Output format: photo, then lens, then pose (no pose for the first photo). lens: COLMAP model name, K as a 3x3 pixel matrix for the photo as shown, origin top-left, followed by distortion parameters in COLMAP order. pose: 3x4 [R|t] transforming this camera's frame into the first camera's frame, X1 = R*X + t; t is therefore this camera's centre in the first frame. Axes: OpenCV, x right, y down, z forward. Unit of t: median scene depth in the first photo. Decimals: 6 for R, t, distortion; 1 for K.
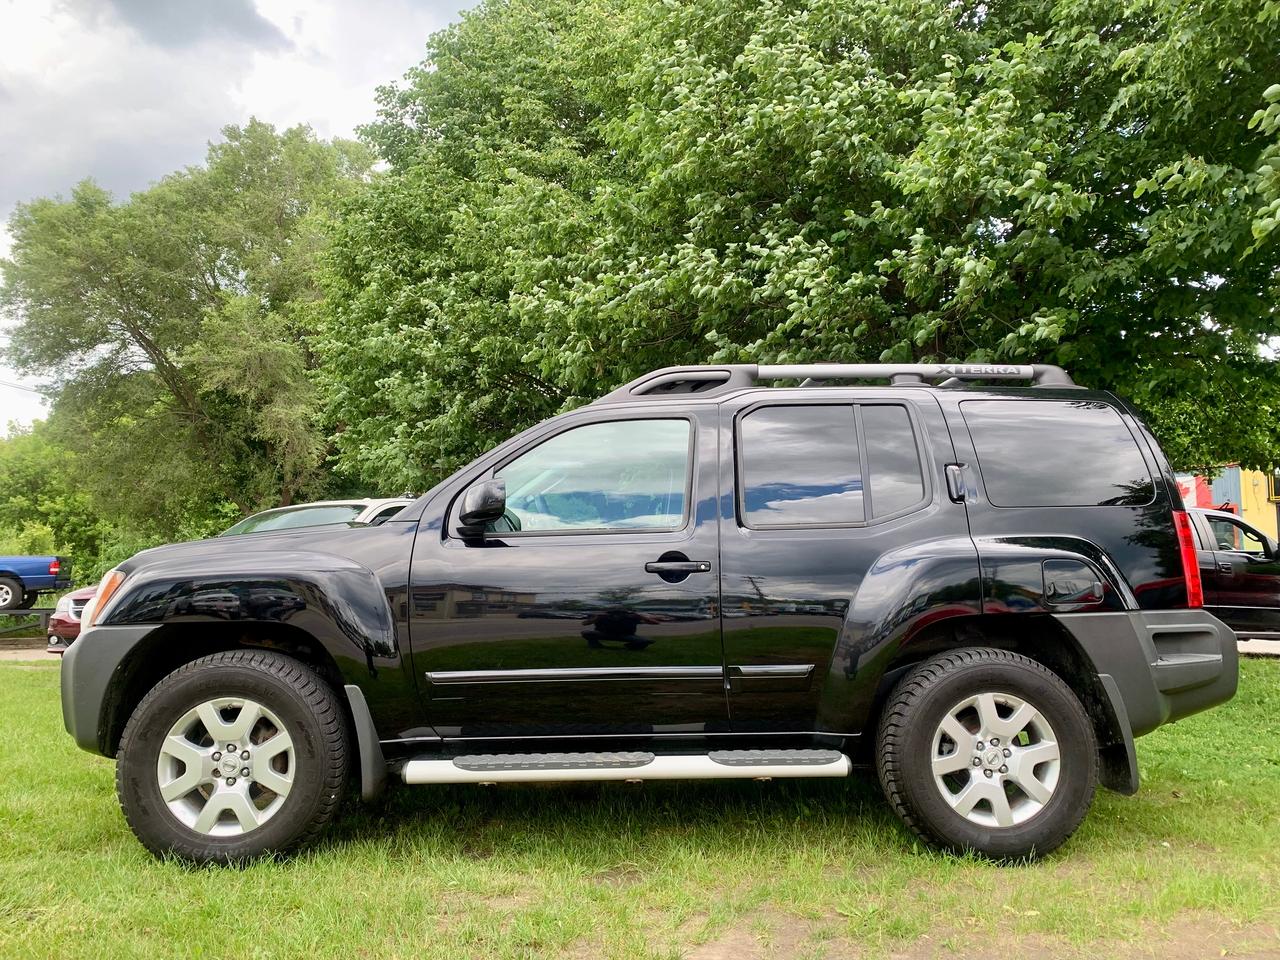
lens RADIAL K [[1001.0, 0, 643.4], [0, 1001.0, 479.2], [0, 0, 1]] dist [0.020687, 0.004972]
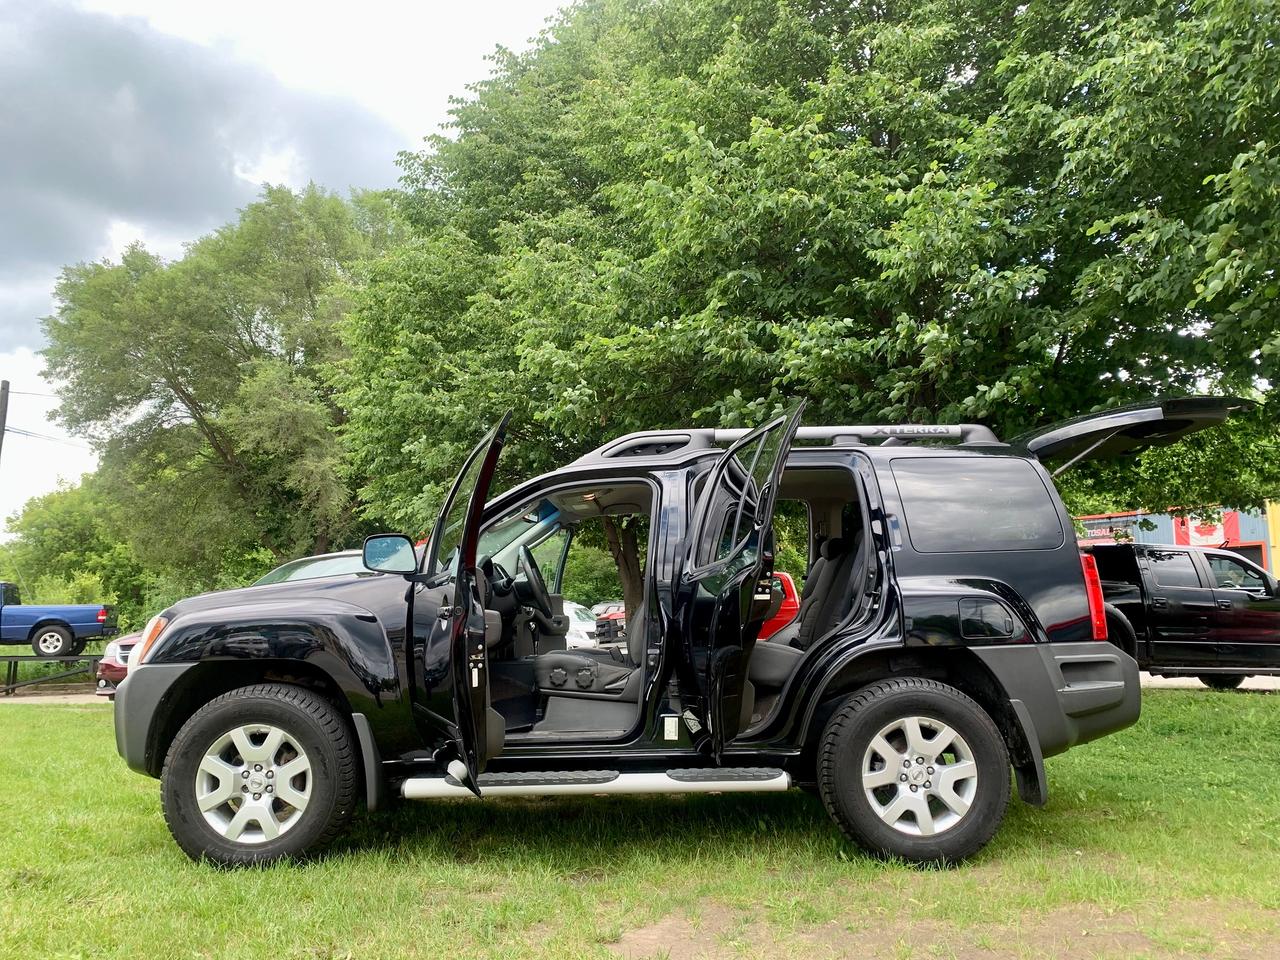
lens RADIAL K [[1001.0, 0, 634.2], [0, 1001.0, 483.4], [0, 0, 1]] dist [0.020687, 0.004972]
pose [[0.999072, -0.014324, -0.040621, 0.074744], [0.012751, 0.999169, -0.038720, -0.010243], [0.041142, 0.038166, 0.998424, -0.146709]]
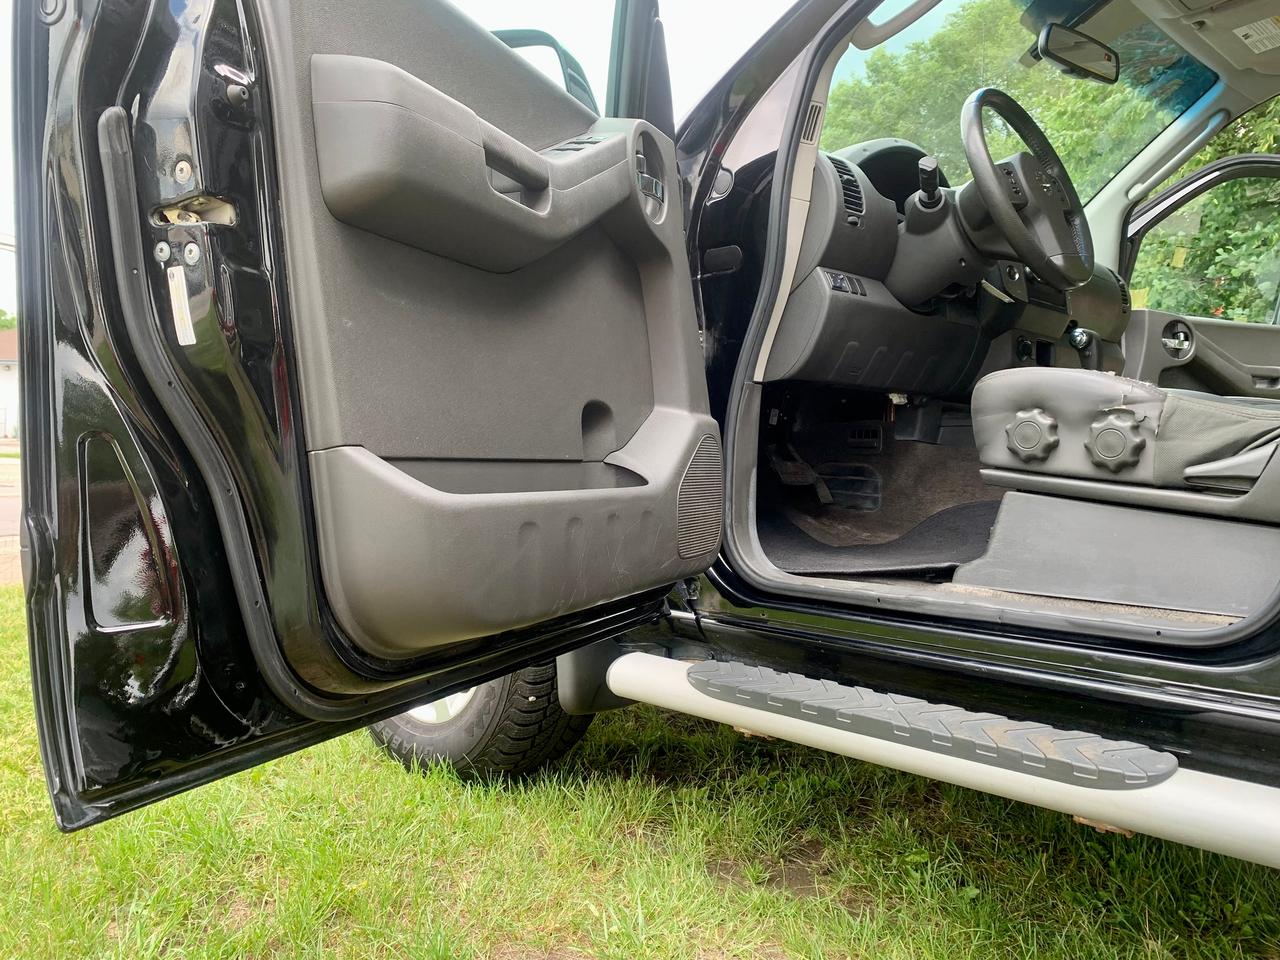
lens RADIAL K [[1001.0, 0, 643.3], [0, 1001.0, 479.9], [0, 0, 1]] dist [0.020687, 0.004972]
pose [[0.691399, 0.039660, -0.721384, 0.113700], [0.043799, 0.994355, 0.096645, 0.139361], [0.721144, -0.098416, 0.685759, 0.631481]]
